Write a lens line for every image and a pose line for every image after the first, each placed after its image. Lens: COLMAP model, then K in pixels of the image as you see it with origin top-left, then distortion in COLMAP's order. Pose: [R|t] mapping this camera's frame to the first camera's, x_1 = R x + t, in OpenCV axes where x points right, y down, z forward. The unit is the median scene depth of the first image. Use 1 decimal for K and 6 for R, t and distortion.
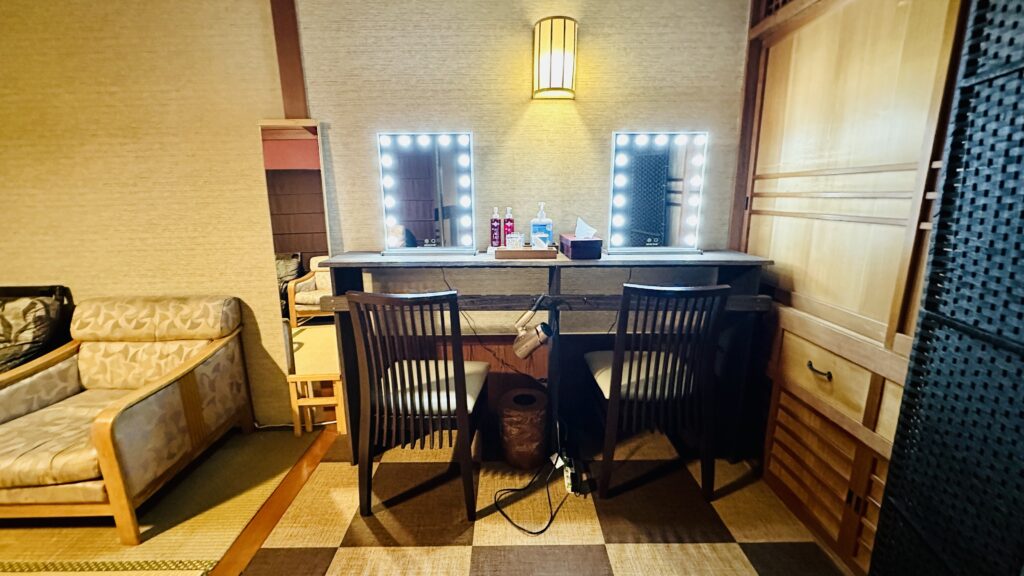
lens RADIAL K [[406.6, 0, 513.9], [0, 406.6, 284.4], [0, 0, 1]] dist [0.000270, 0.000020]
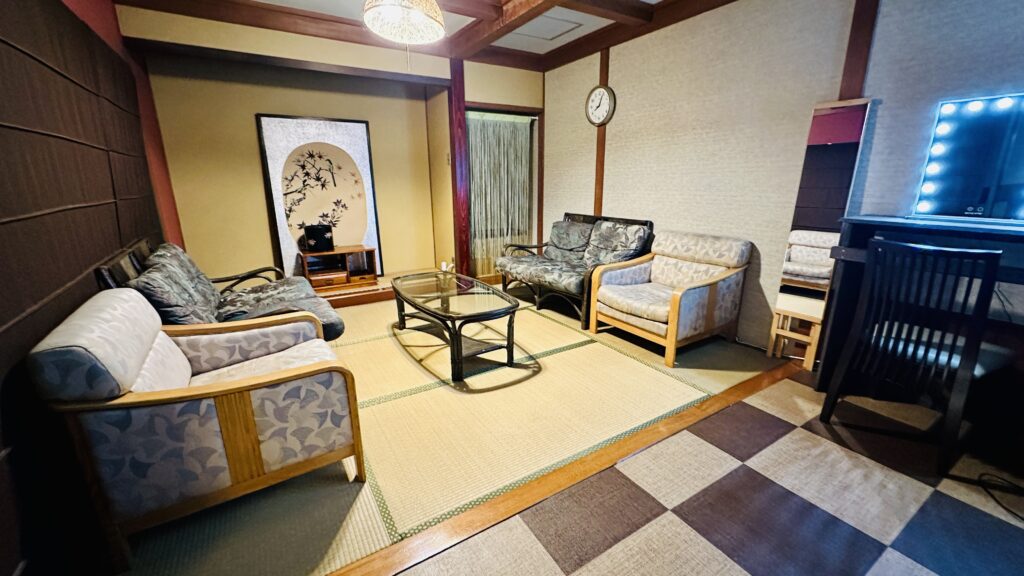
lens RADIAL K [[406.6, 0, 513.9], [0, 406.6, 284.4], [0, 0, 1]] dist [0.000270, 0.000020]
pose [[0.516874, 0.226374, -0.825588, 0.064518], [-0.185279, 0.971126, 0.150283, 0.119297], [0.835771, 0.075287, 0.543892, -0.416107]]
